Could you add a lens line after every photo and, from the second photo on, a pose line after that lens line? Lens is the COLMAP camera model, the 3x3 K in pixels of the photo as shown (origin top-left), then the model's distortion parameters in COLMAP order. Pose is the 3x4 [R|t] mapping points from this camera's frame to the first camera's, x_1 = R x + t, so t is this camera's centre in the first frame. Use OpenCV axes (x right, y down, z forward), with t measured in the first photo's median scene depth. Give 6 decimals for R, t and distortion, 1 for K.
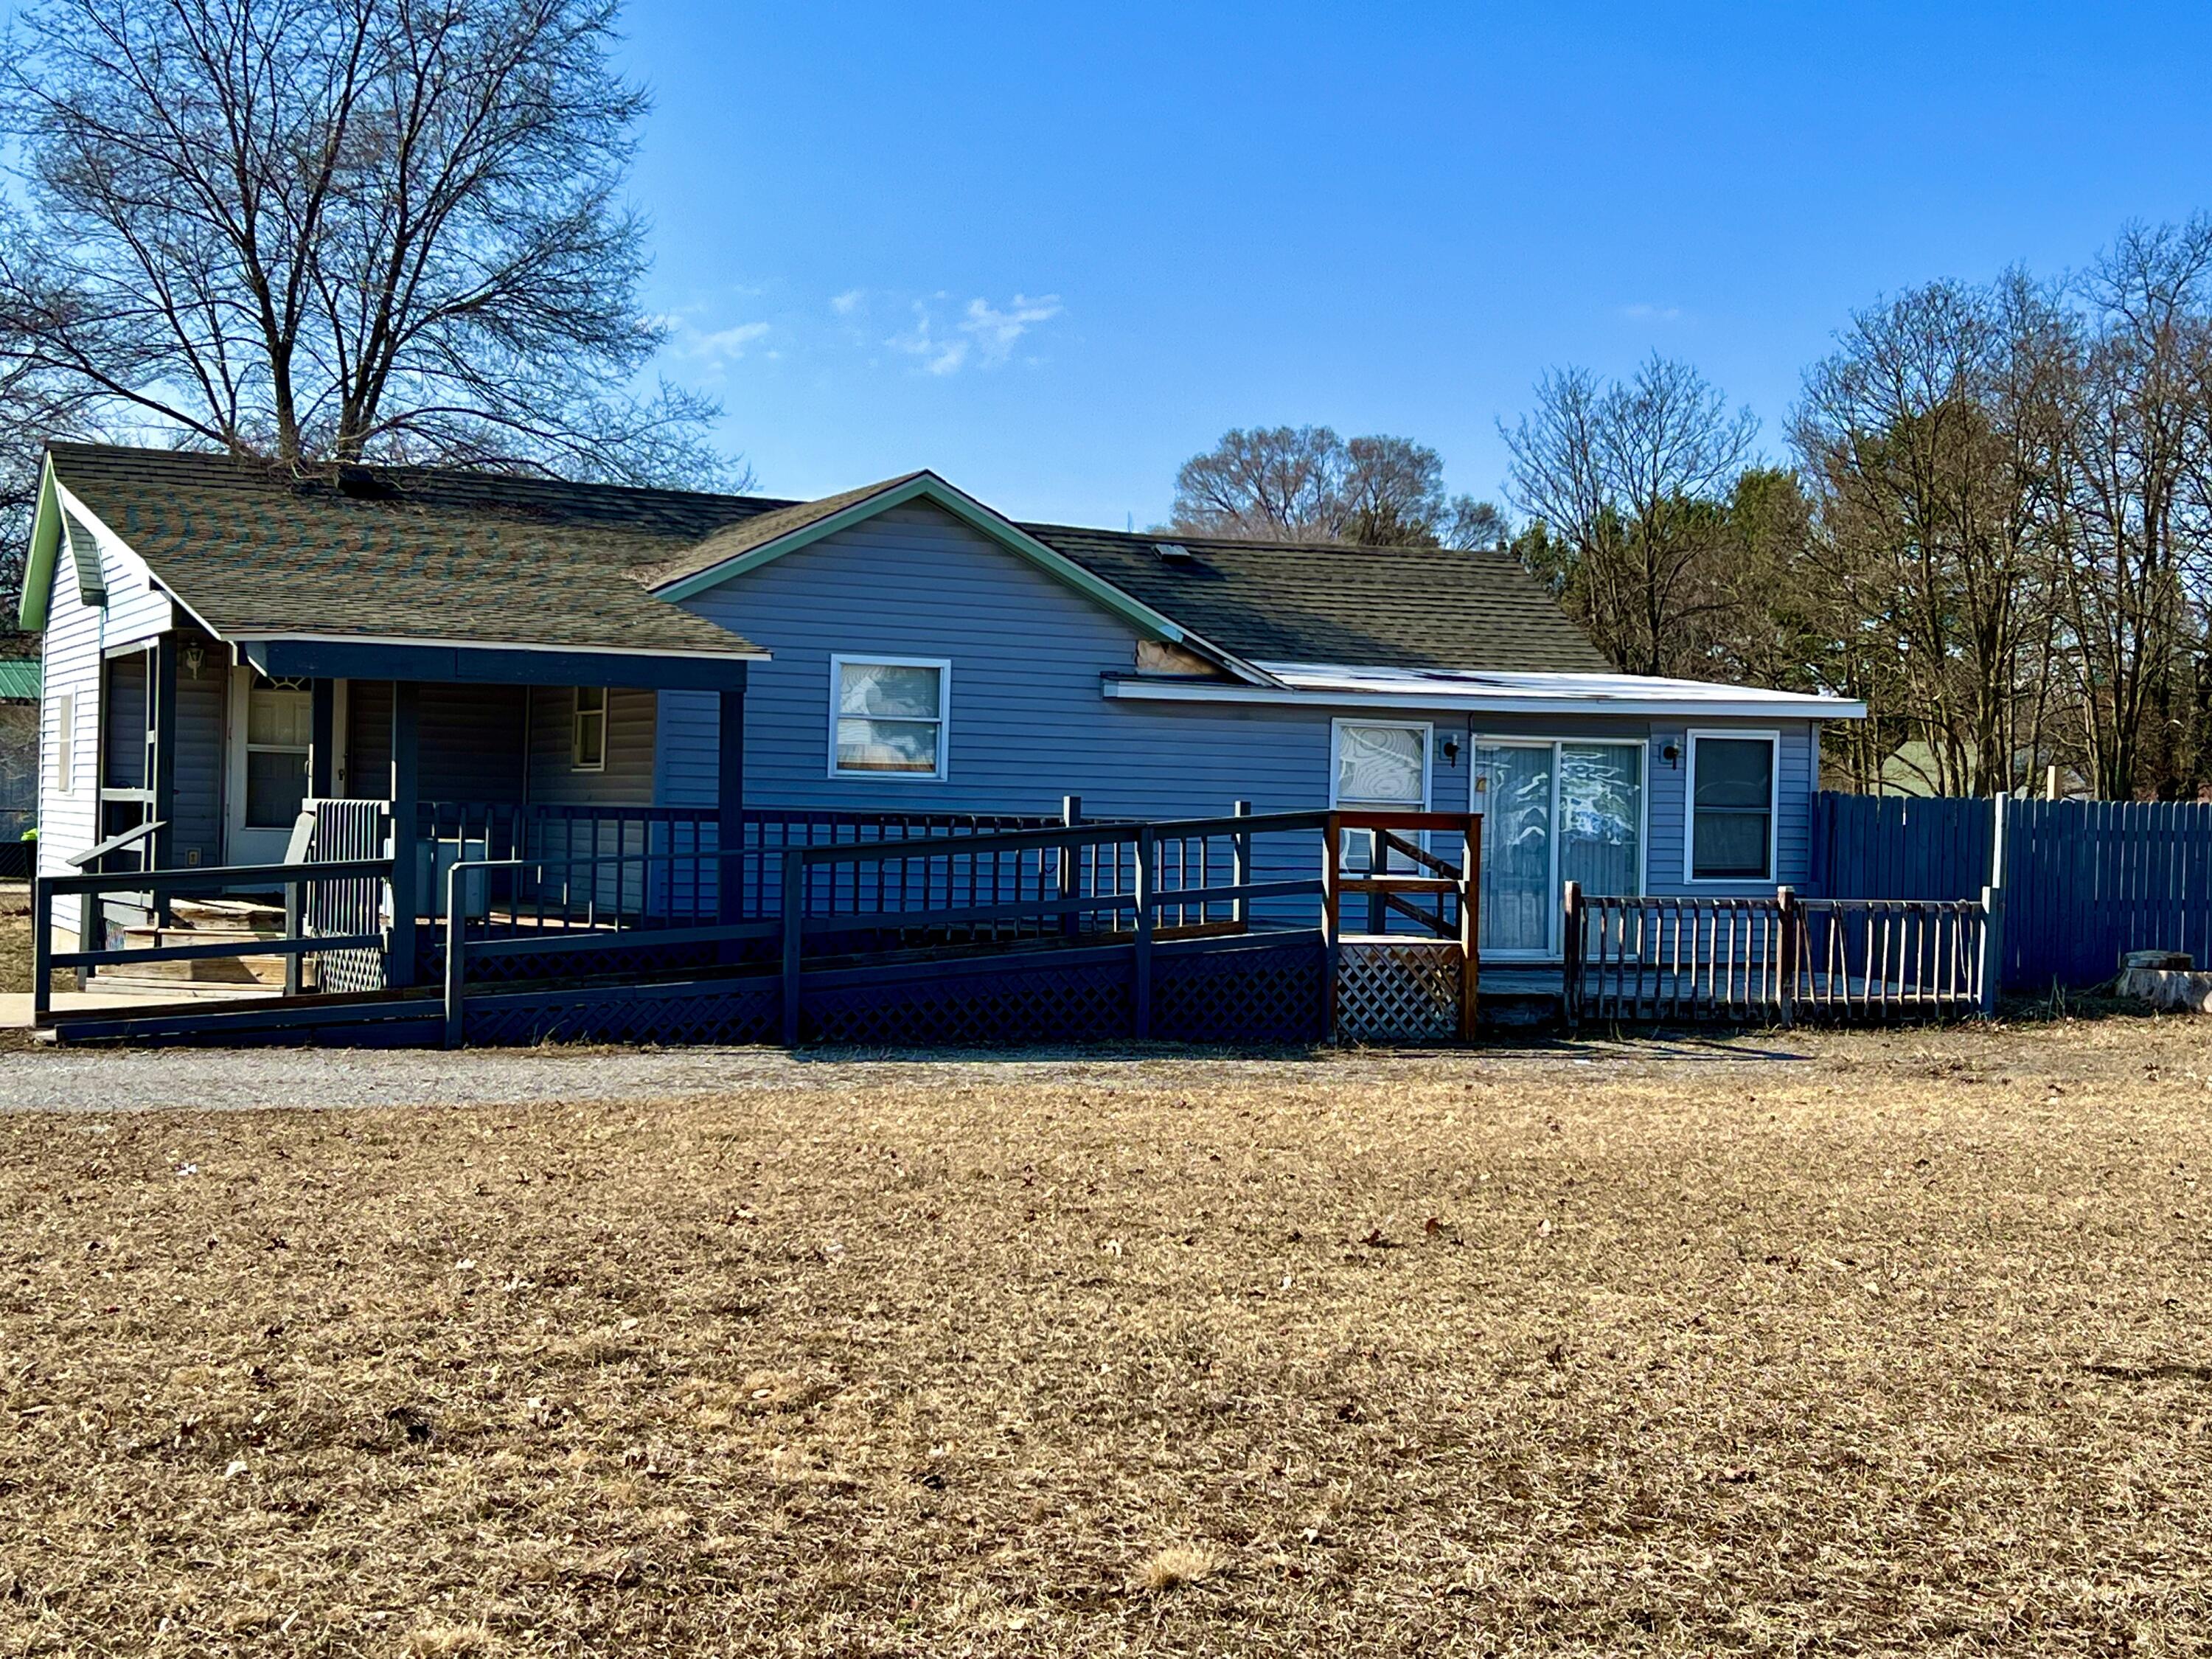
lens RADIAL K [[3080.5, 0, 1105.8], [0, 3080.5, 825.7], [0, 0, 1]] dist [0.095241, 0.000000]
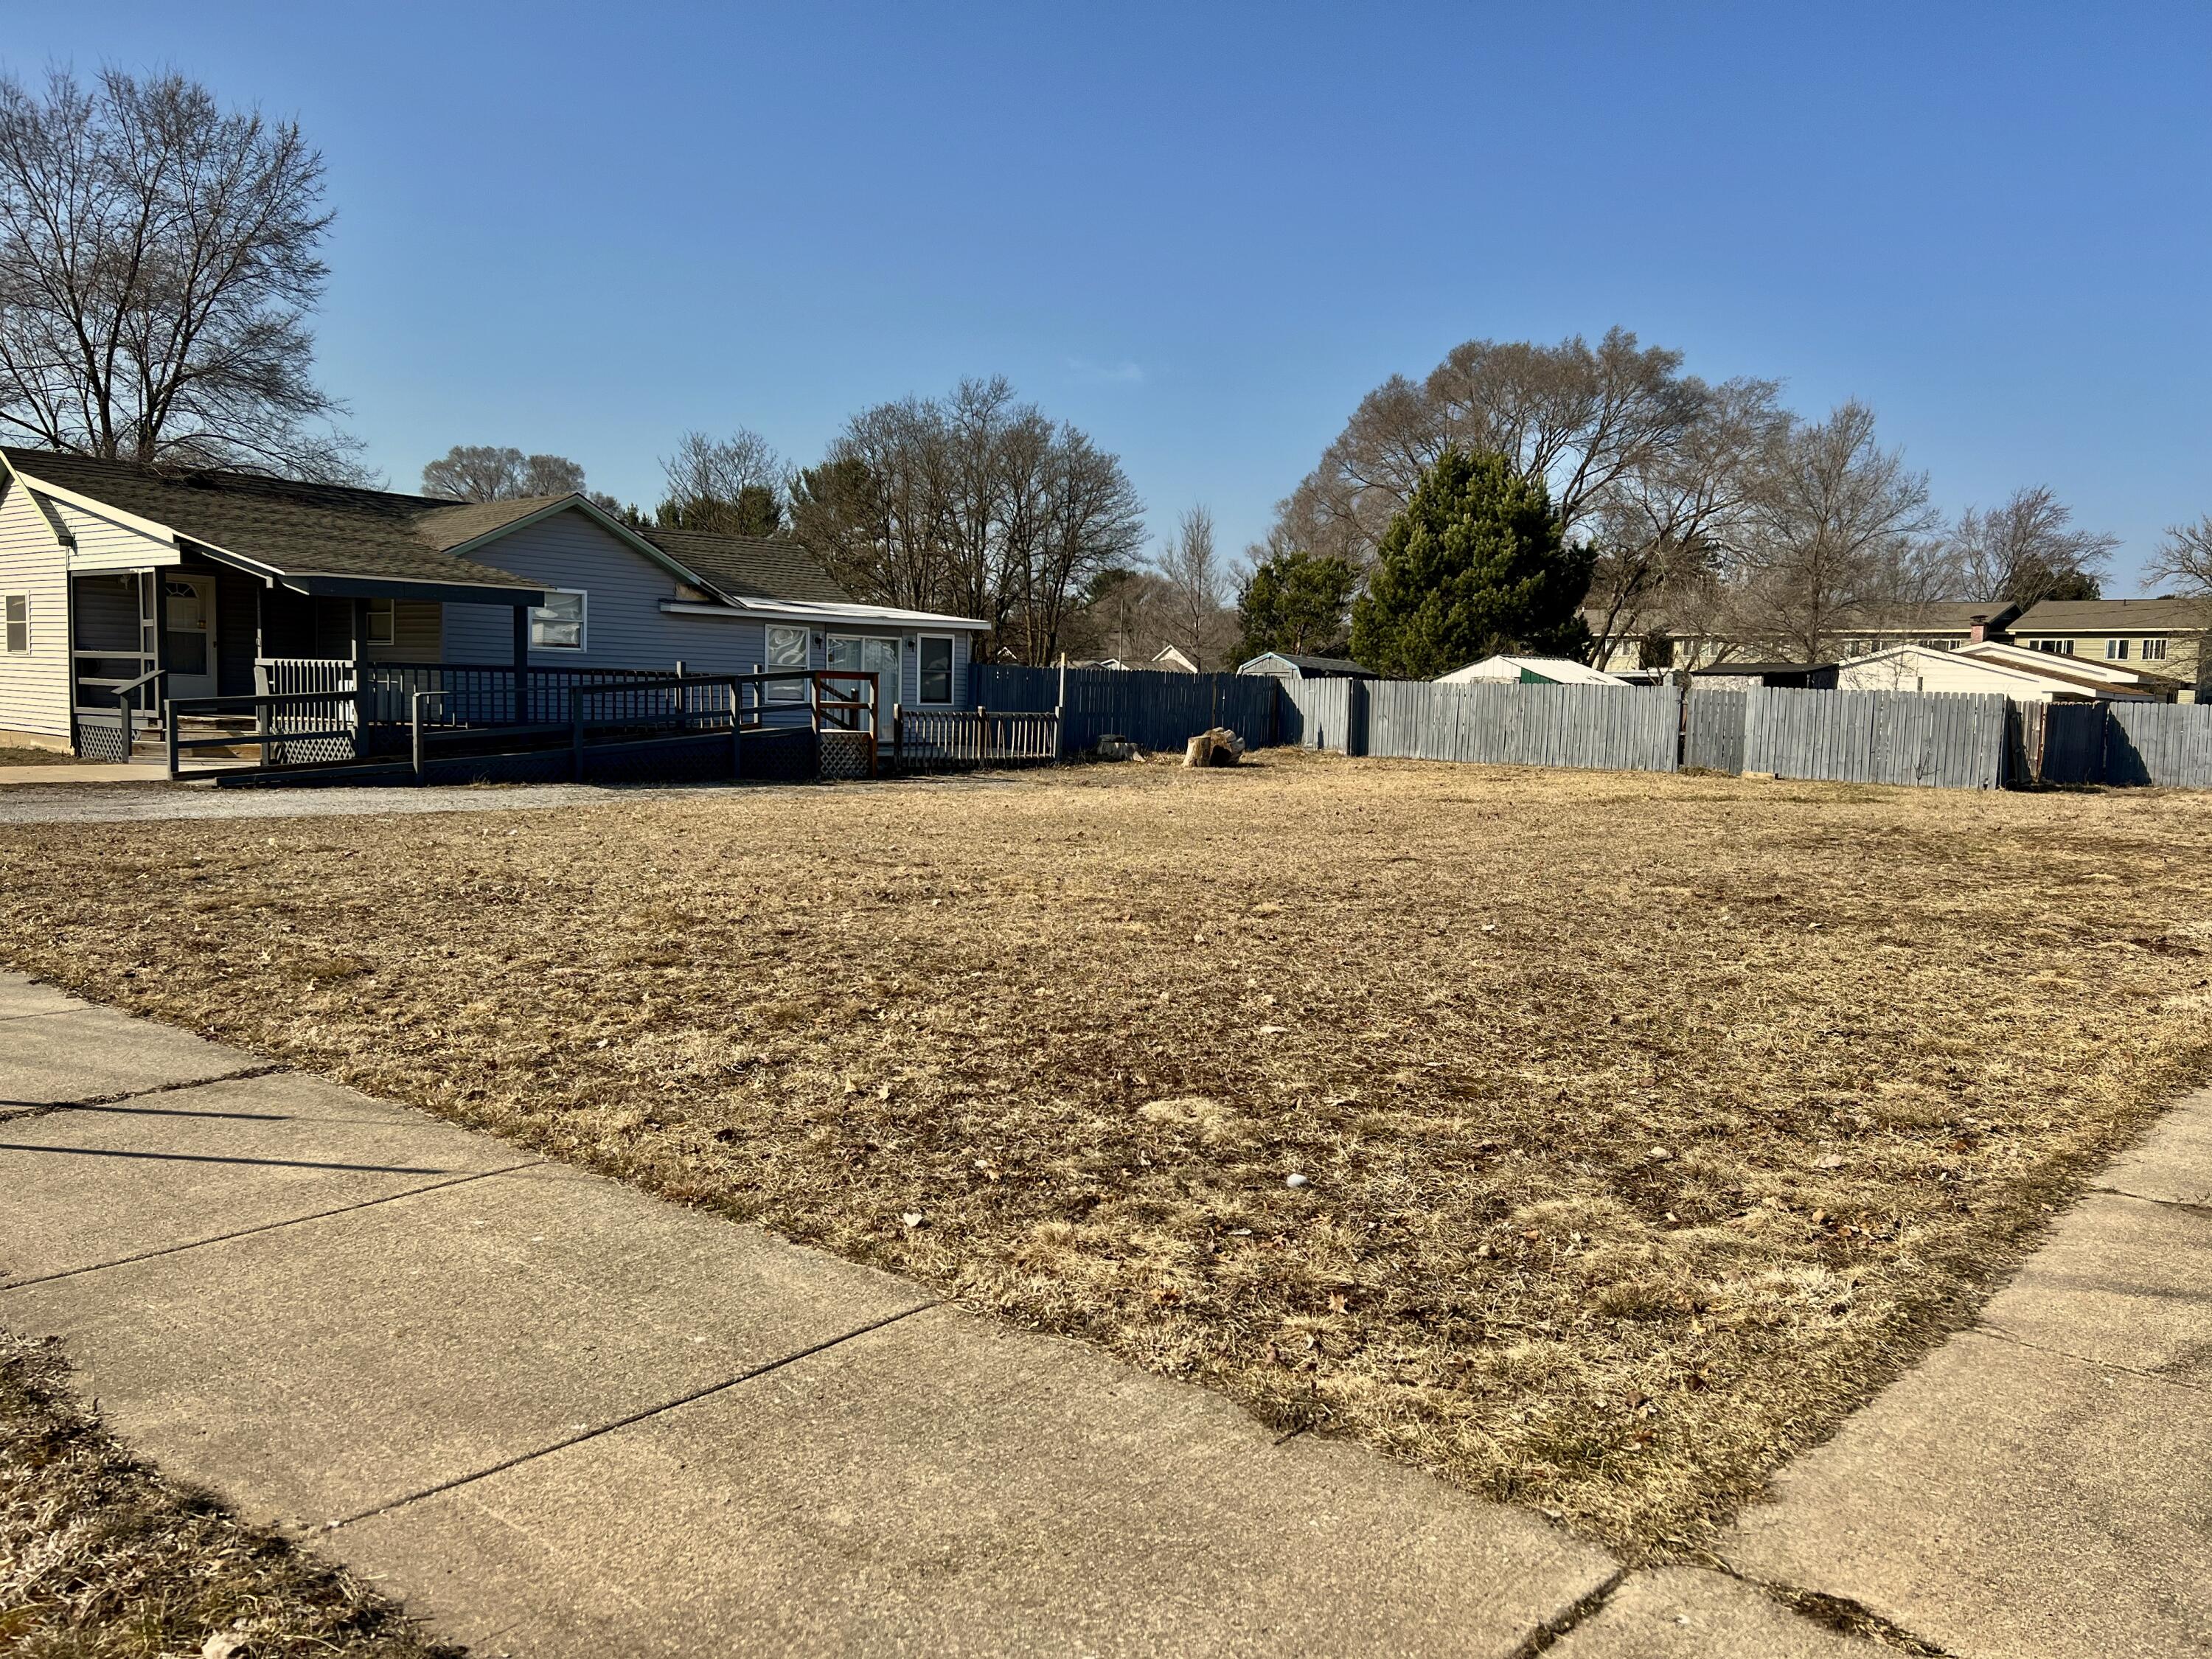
lens RADIAL K [[1655.4, 0, 1105.9], [0, 1655.4, 832.1], [0, 0, 1]] dist [0.035413, -0.049389]
pose [[0.906534, -0.033475, 0.420804, -0.197479], [-0.005653, 0.995799, 0.091394, 0.000731], [-0.422095, -0.085231, 0.902536, -0.107371]]
